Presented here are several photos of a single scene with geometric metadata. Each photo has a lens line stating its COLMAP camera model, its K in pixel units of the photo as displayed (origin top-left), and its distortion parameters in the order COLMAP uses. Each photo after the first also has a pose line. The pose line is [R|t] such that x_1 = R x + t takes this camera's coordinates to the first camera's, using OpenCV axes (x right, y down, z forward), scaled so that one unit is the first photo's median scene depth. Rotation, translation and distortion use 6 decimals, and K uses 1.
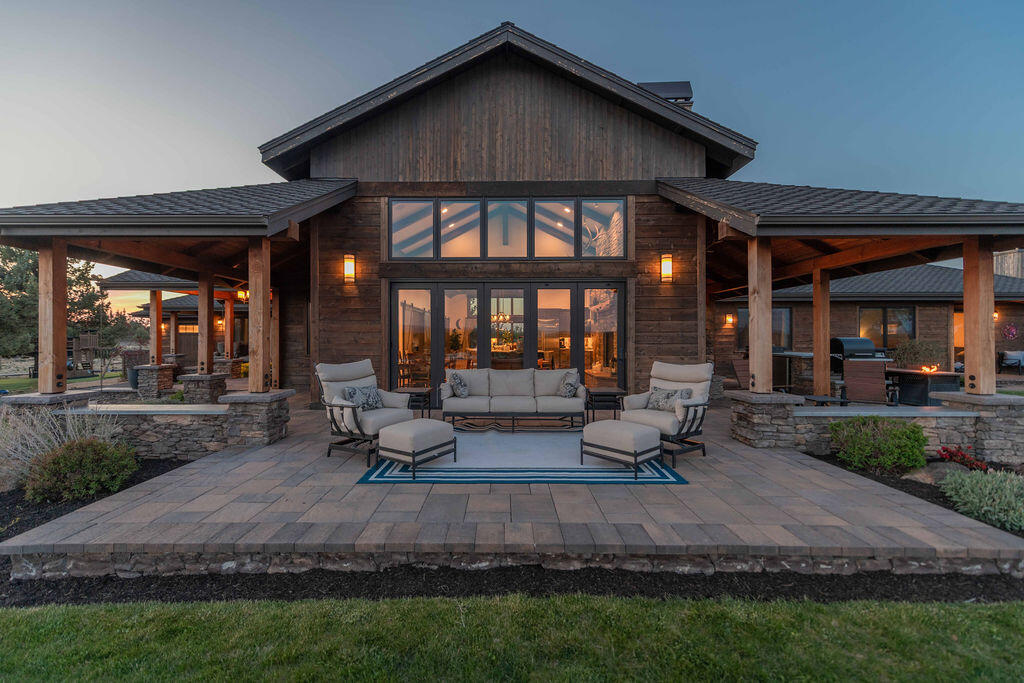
lens RADIAL K [[397.5, 0, 512.0], [0, 397.5, 341.5], [0, 0, 1]] dist [0.002784, 0.000204]
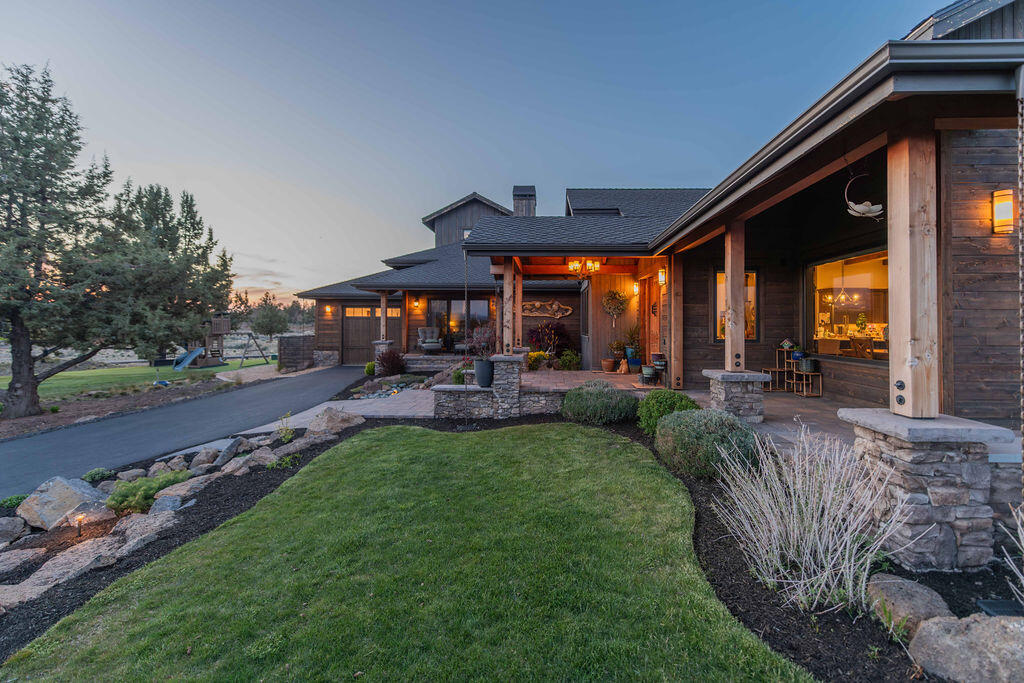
lens RADIAL K [[397.5, 0, 512.0], [0, 397.5, 341.5], [0, 0, 1]] dist [0.002784, 0.000204]
pose [[0.999807, 0.010118, -0.016817, -2.273717], [-0.009671, 0.999603, 0.026452, 0.032053], [0.017078, -0.026285, 0.999509, 0.637679]]
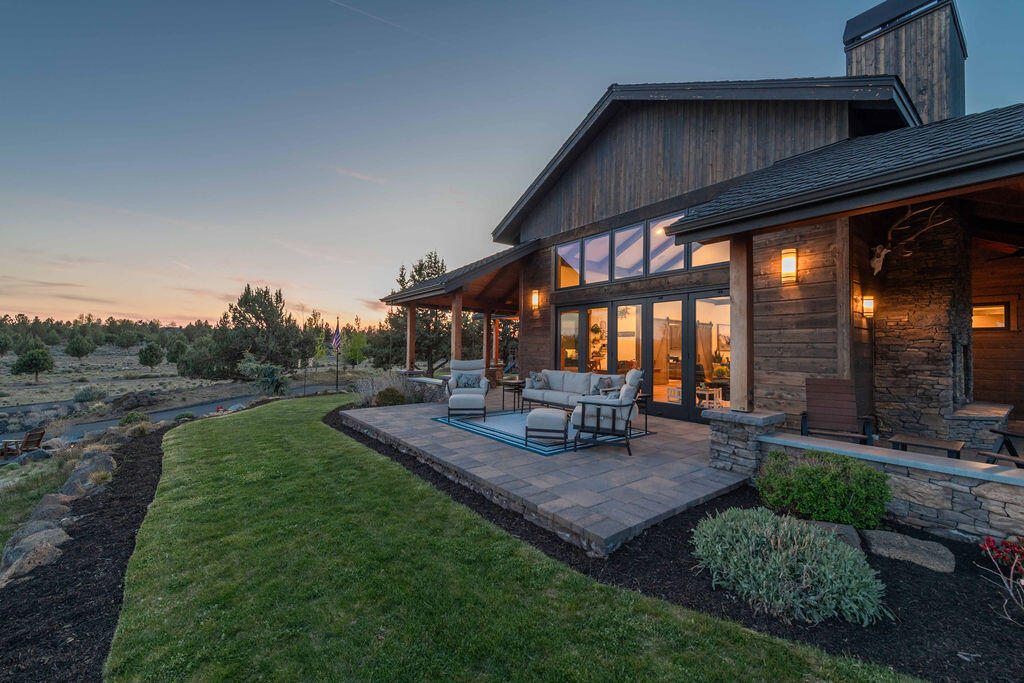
lens RADIAL K [[397.5, 0, 512.0], [0, 397.5, 341.5], [0, 0, 1]] dist [0.002784, 0.000204]
pose [[0.623095, -0.005008, -0.782130, 0.675864], [-0.018533, 0.999604, -0.021164, 0.002353], [0.781926, 0.027682, 0.622756, 0.034587]]
